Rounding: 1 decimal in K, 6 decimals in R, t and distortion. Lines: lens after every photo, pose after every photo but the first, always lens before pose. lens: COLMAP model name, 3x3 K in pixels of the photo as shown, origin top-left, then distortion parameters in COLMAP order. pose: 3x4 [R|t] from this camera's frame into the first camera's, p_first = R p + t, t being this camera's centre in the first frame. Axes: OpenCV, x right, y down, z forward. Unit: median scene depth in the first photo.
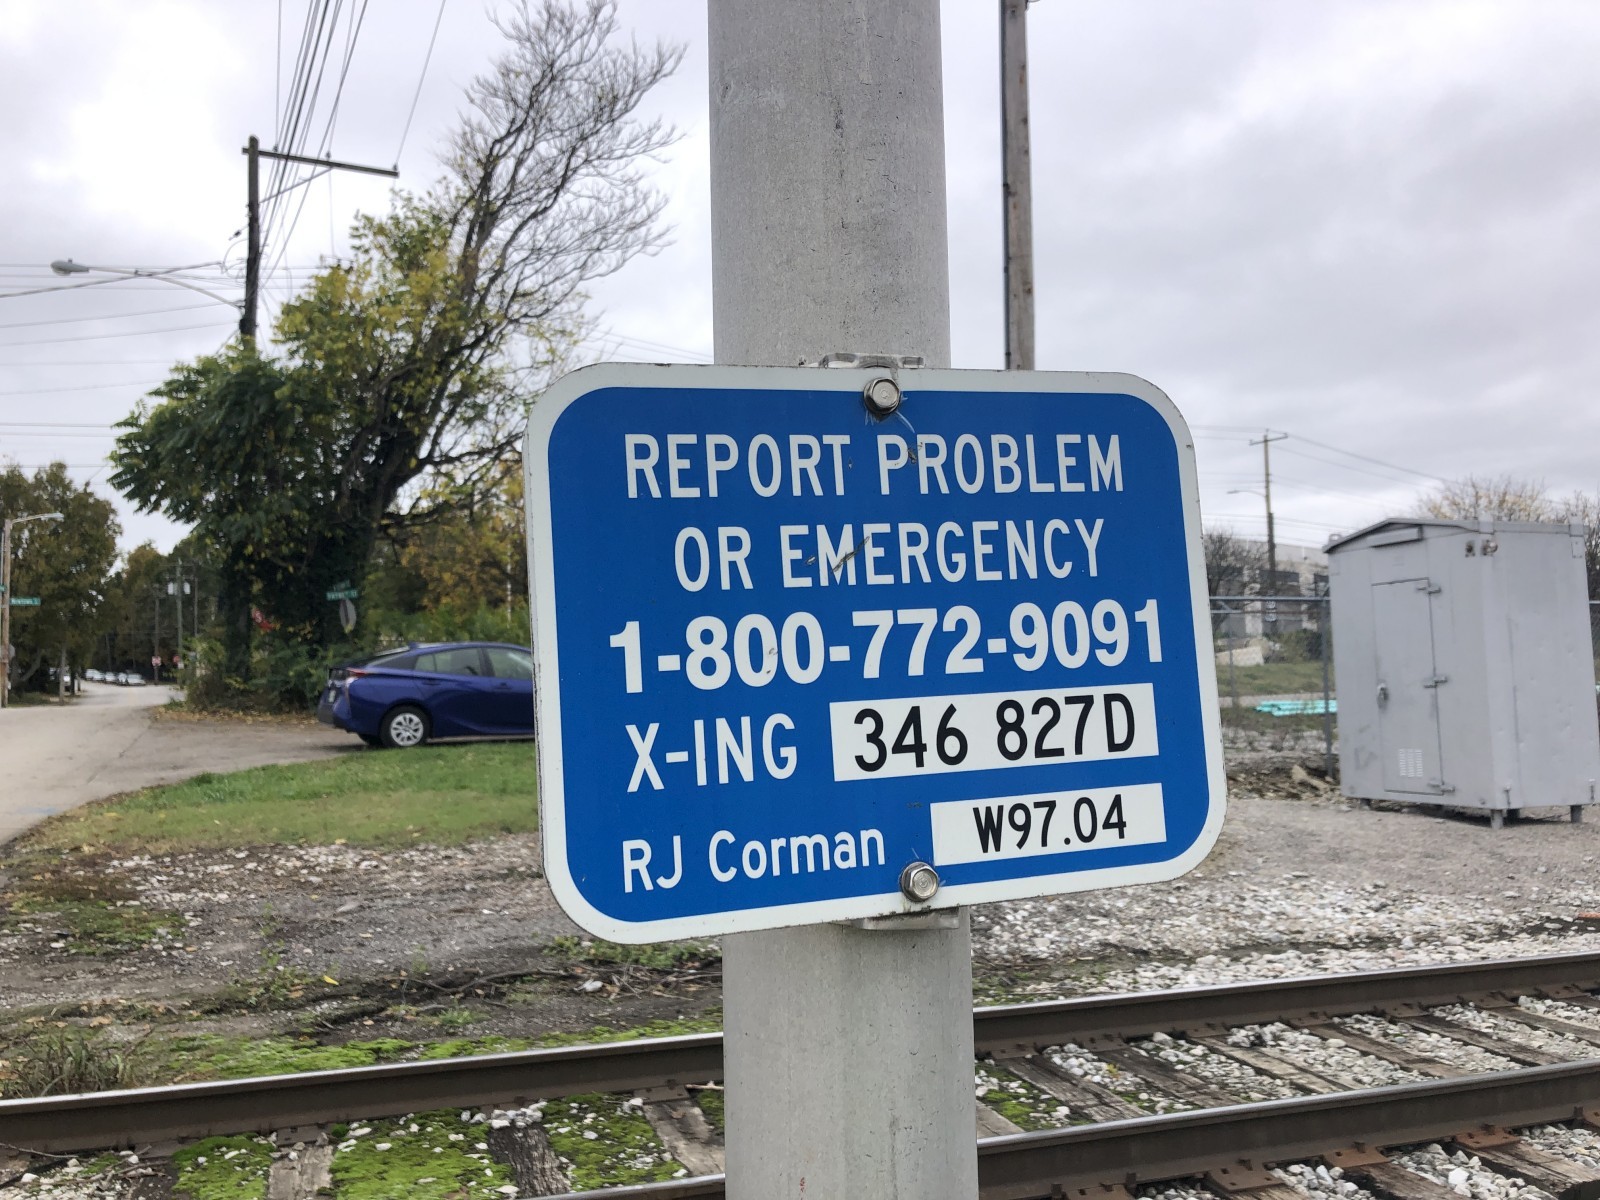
lens RADIAL K [[1308.8, 0, 793.3], [0, 1308.8, 591.4], [0, 0, 1]] dist [0.049490, -0.060711]
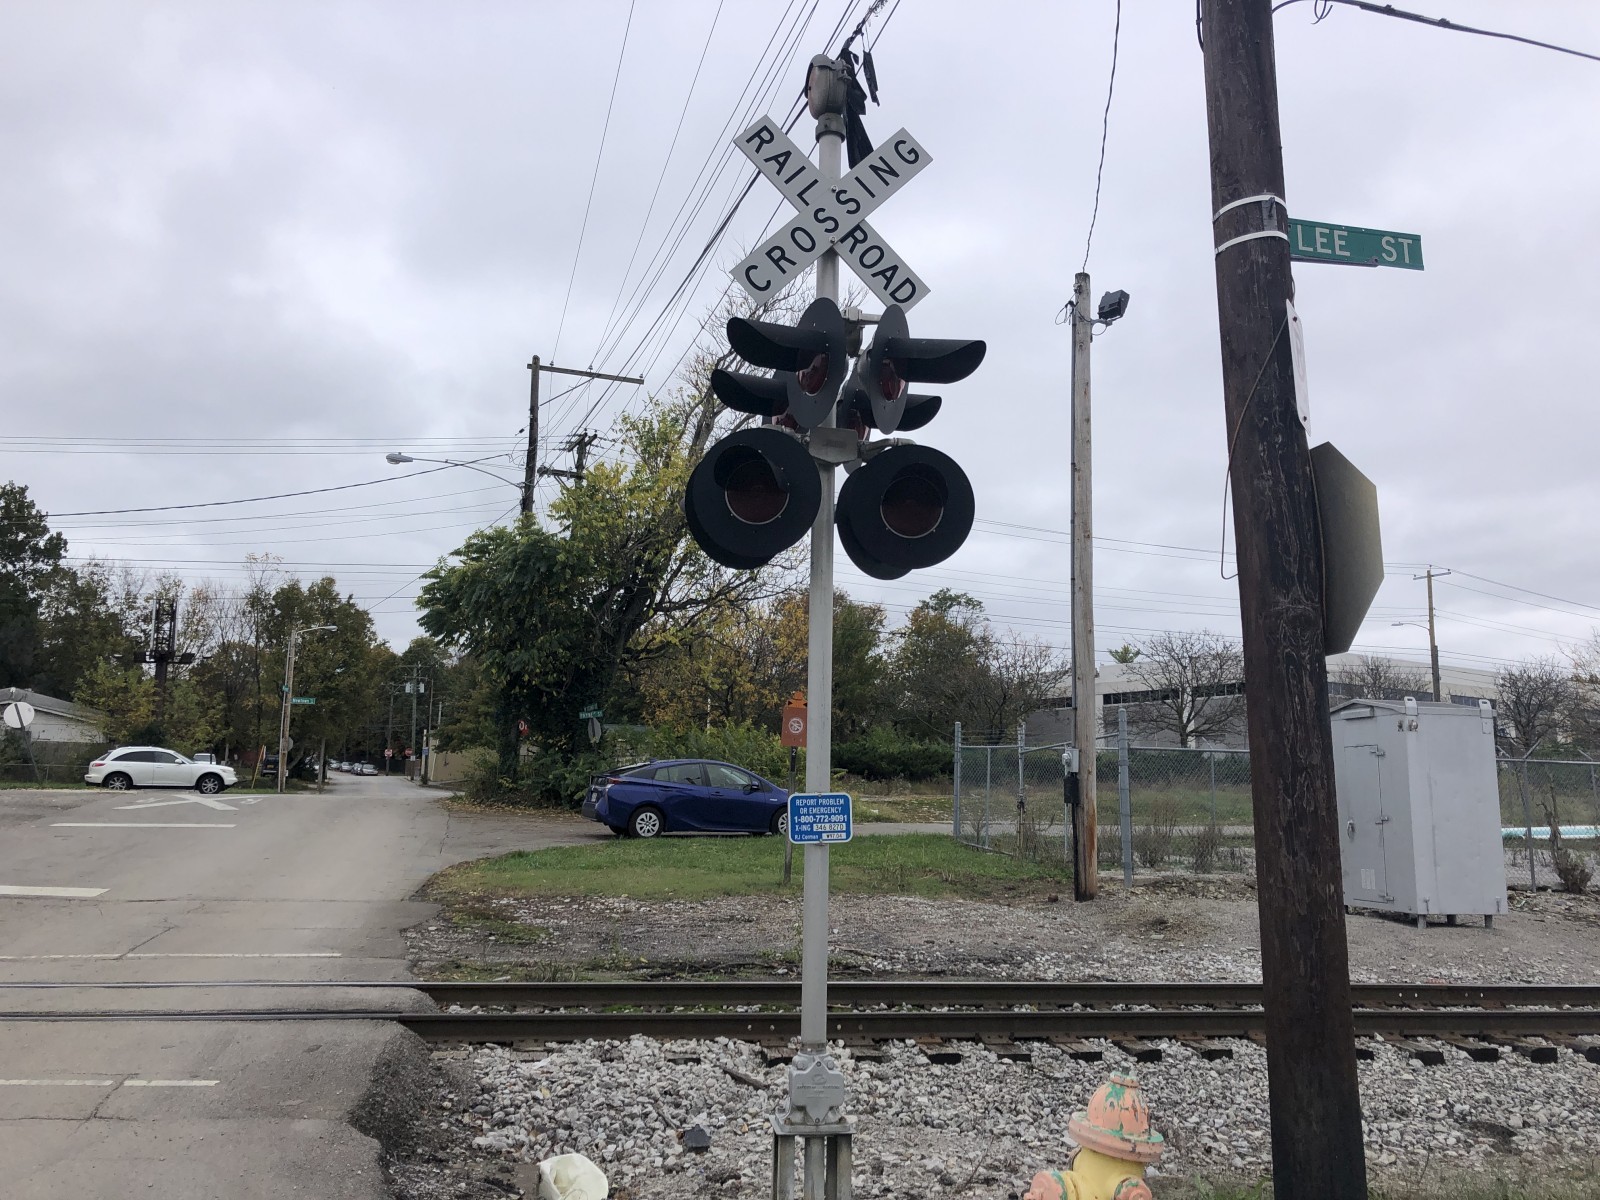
lens RADIAL K [[1308.8, 0, 816.9], [0, 1308.8, 569.8], [0, 0, 1]] dist [0.049490, -0.060711]
pose [[0.991733, 0.013812, -0.127576, 0.037475], [-0.025939, 0.995245, -0.093891, -0.026676], [0.125673, 0.096424, 0.987375, -0.264486]]
